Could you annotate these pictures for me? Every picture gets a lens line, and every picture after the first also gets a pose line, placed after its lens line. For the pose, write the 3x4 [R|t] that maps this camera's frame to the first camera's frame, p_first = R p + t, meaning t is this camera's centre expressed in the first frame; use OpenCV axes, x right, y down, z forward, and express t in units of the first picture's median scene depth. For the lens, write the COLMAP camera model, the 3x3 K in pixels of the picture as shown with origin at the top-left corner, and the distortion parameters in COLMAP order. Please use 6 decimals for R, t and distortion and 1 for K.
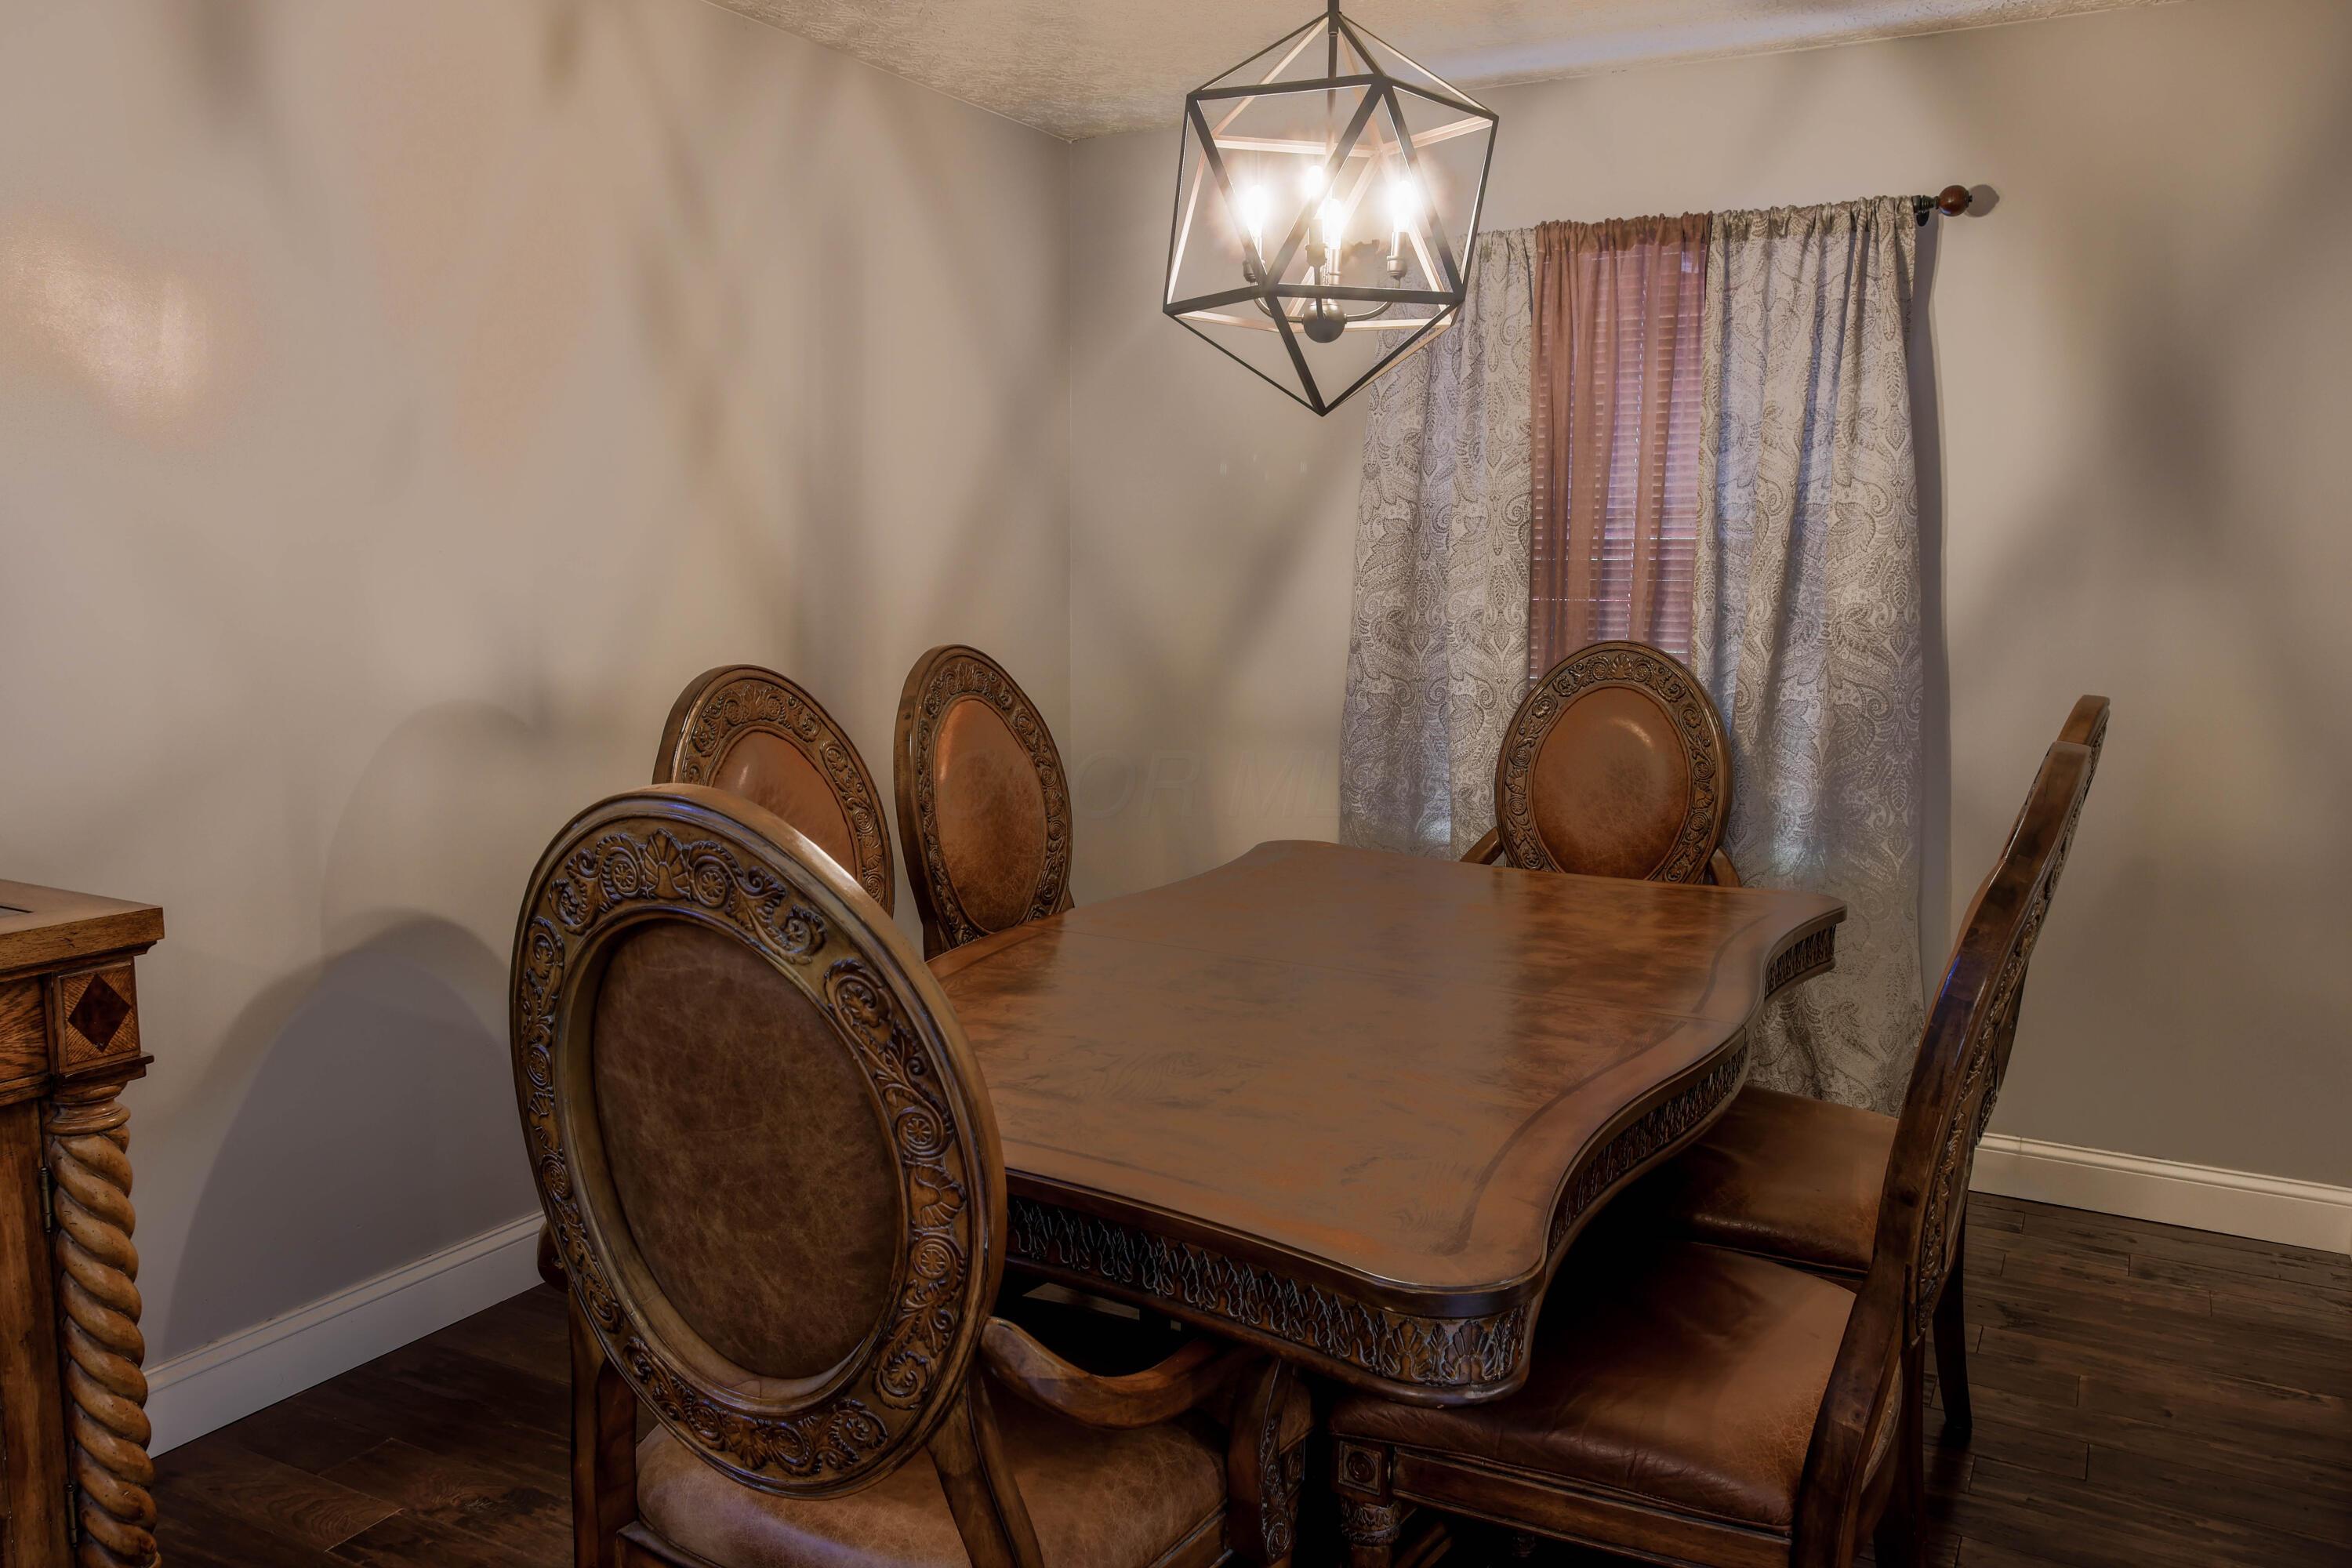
lens RADIAL K [[1736.6, 0, 1163.0], [0, 1736.6, 784.5], [0, 0, 1]] dist [-0.001959, 0.000358]
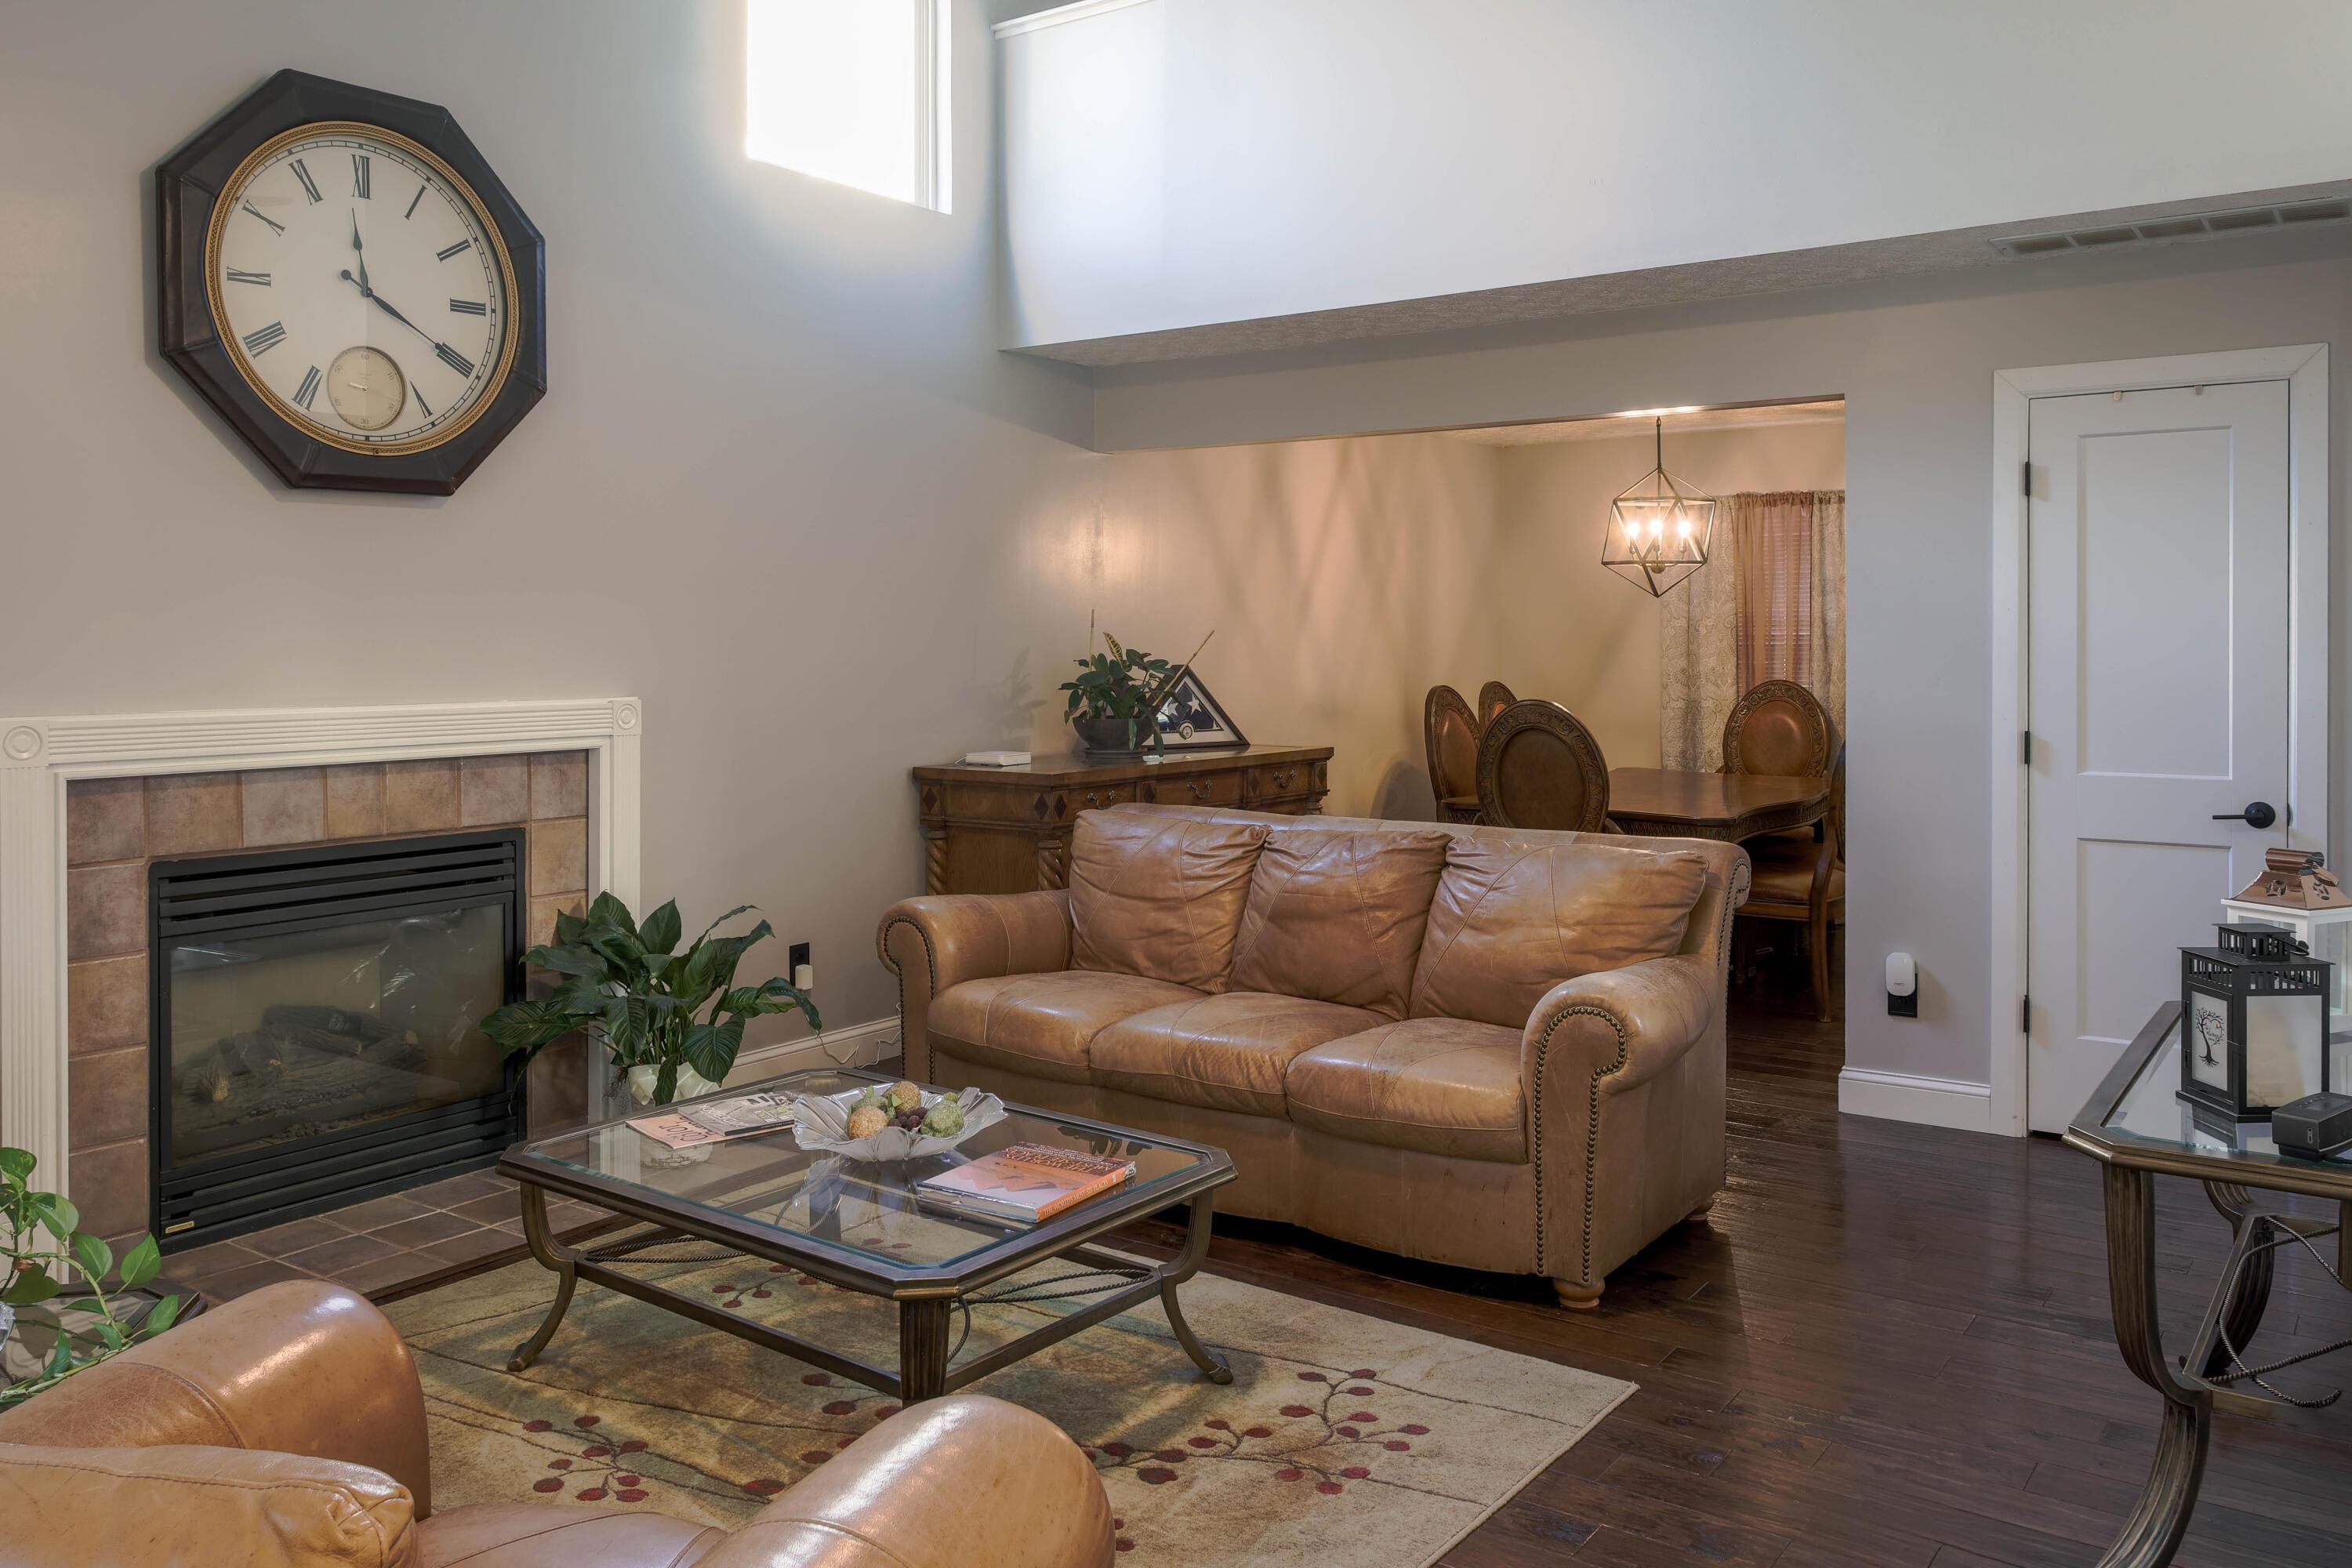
lens RADIAL K [[1736.6, 0, 1165.2], [0, 1736.6, 654.5], [0, 0, 1]] dist [-0.001959, 0.000358]
pose [[0.992489, -0.007713, -0.122093, -0.241992], [-0.007151, 0.992647, -0.120837, 0.156722], [0.122127, 0.120802, 0.985135, -1.272791]]
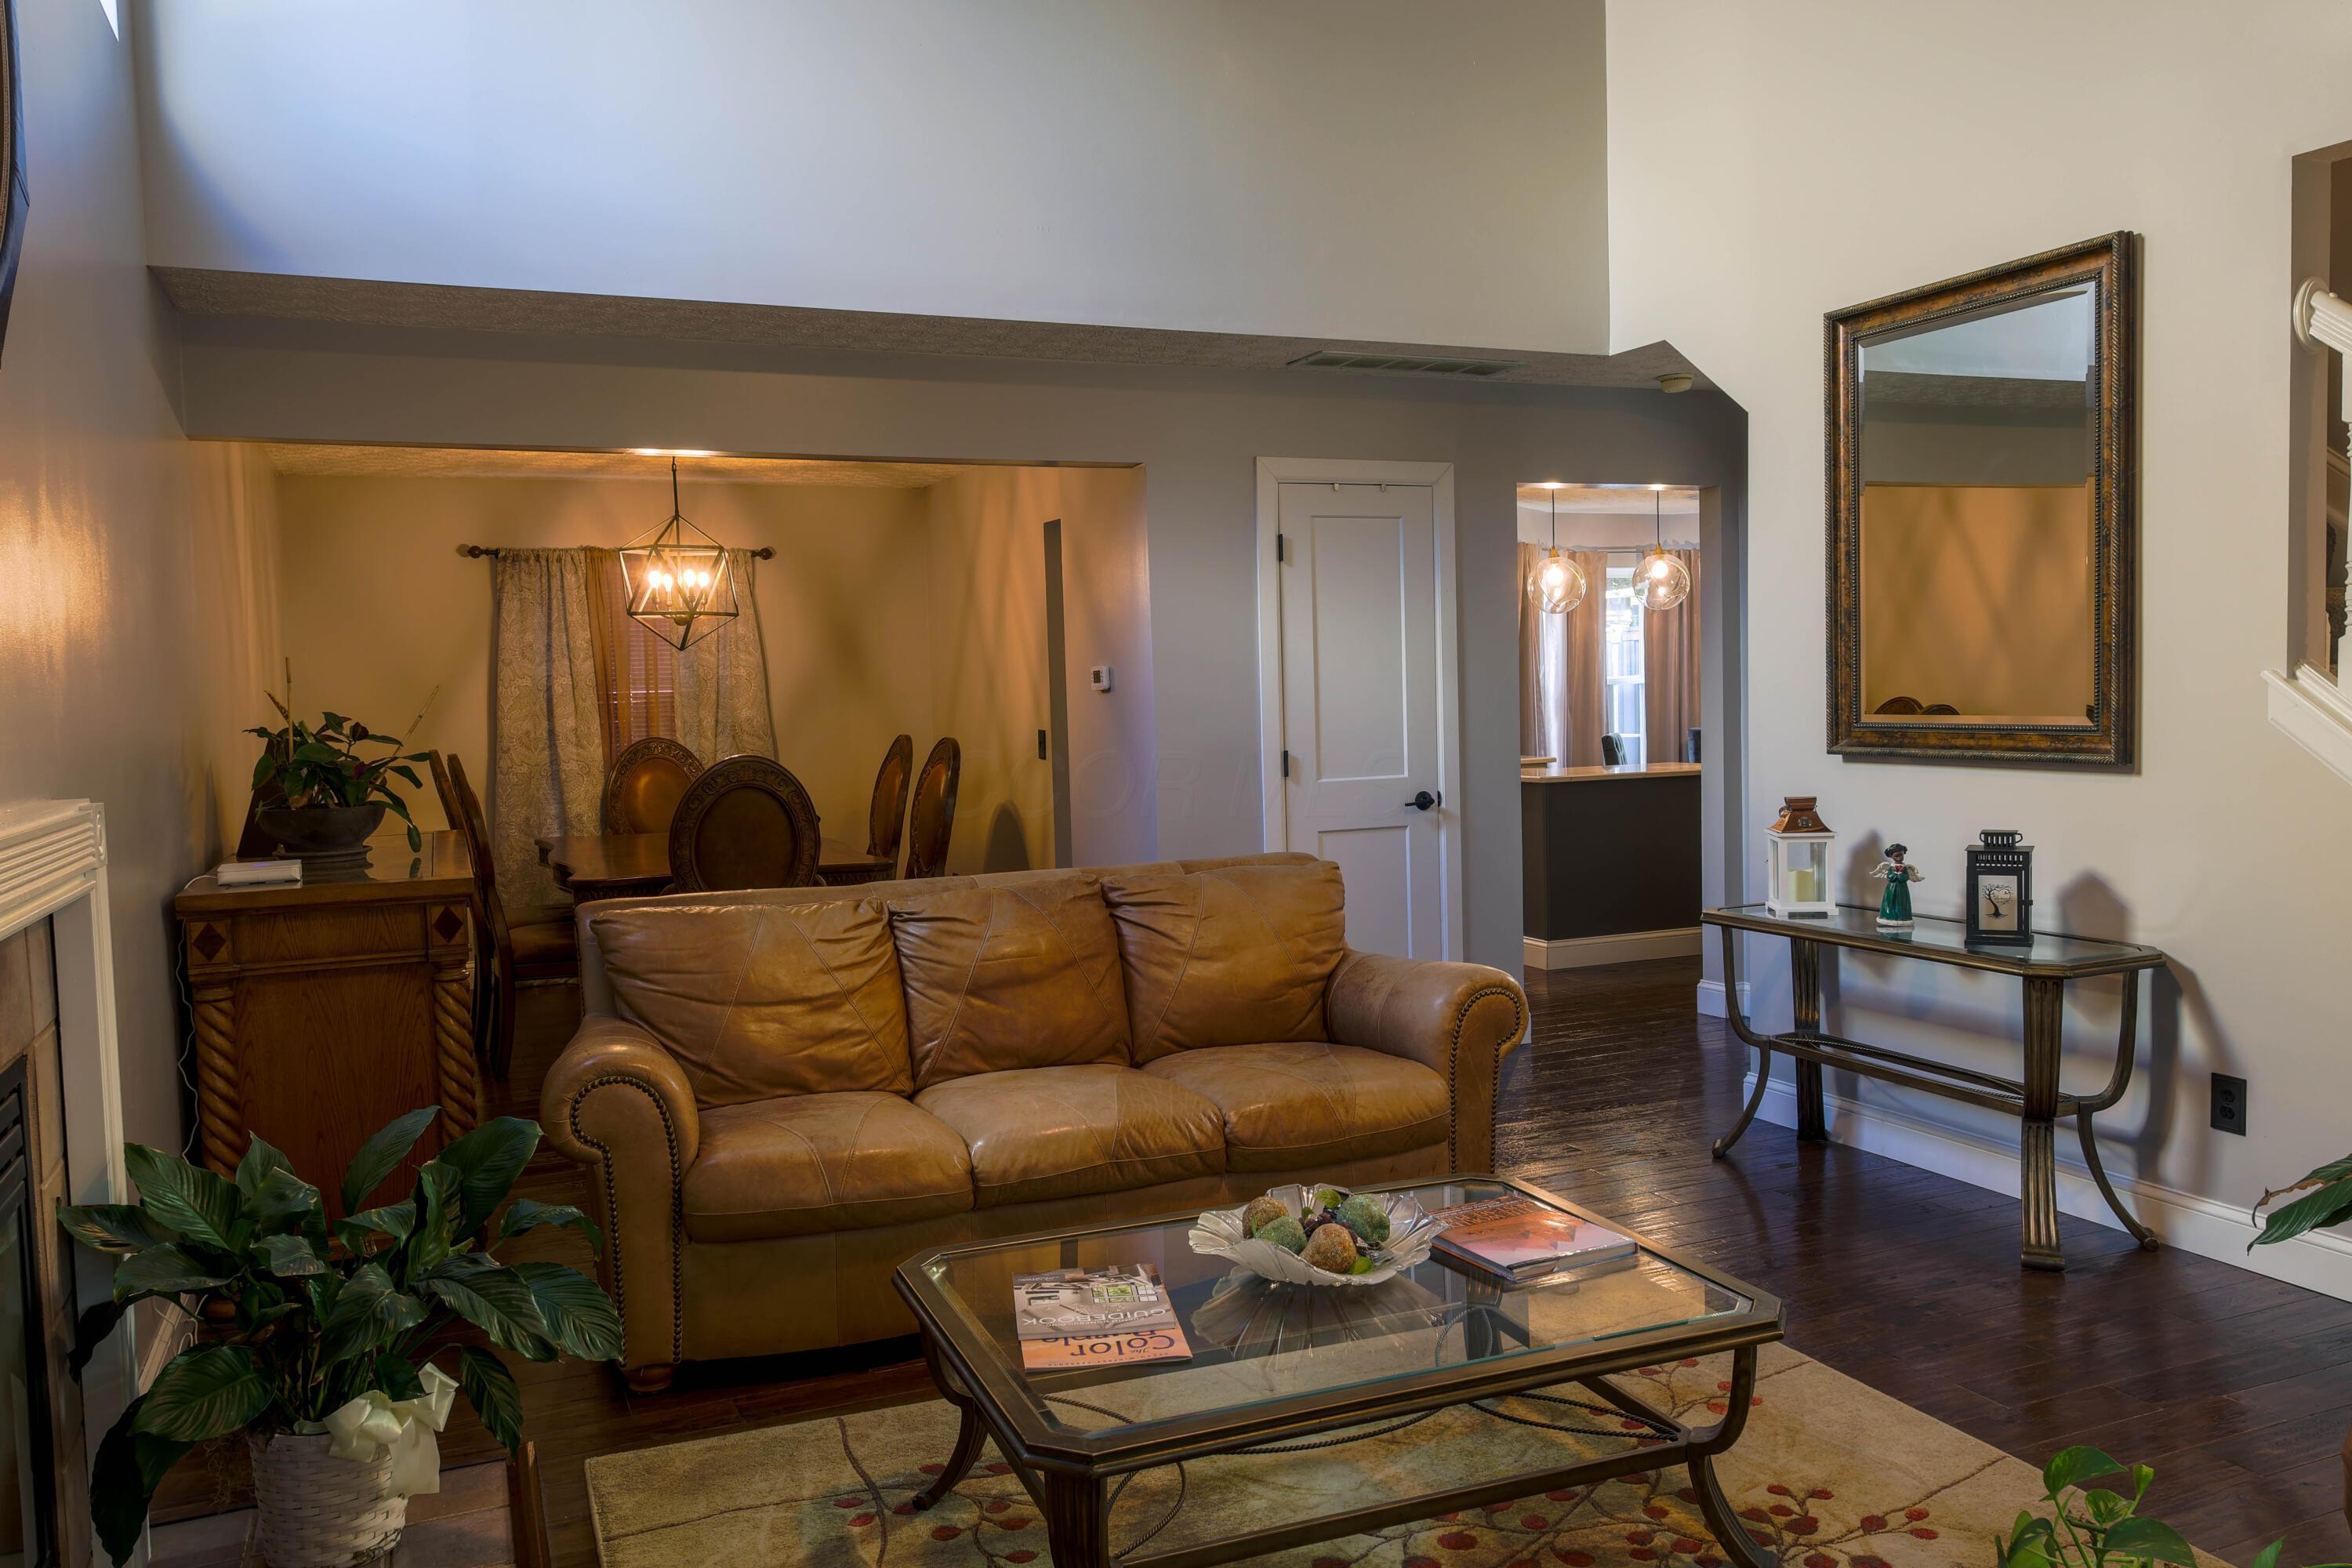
lens RADIAL K [[1736.6, 0, 1127.7], [0, 1736.6, 783.0], [0, 0, 1]] dist [-0.001959, 0.000358]
pose [[0.628071, -0.066542, 0.775306, -1.058404], [0.132309, 0.990961, -0.022131, 0.102136], [-0.766826, 0.116480, 0.631198, -0.842367]]
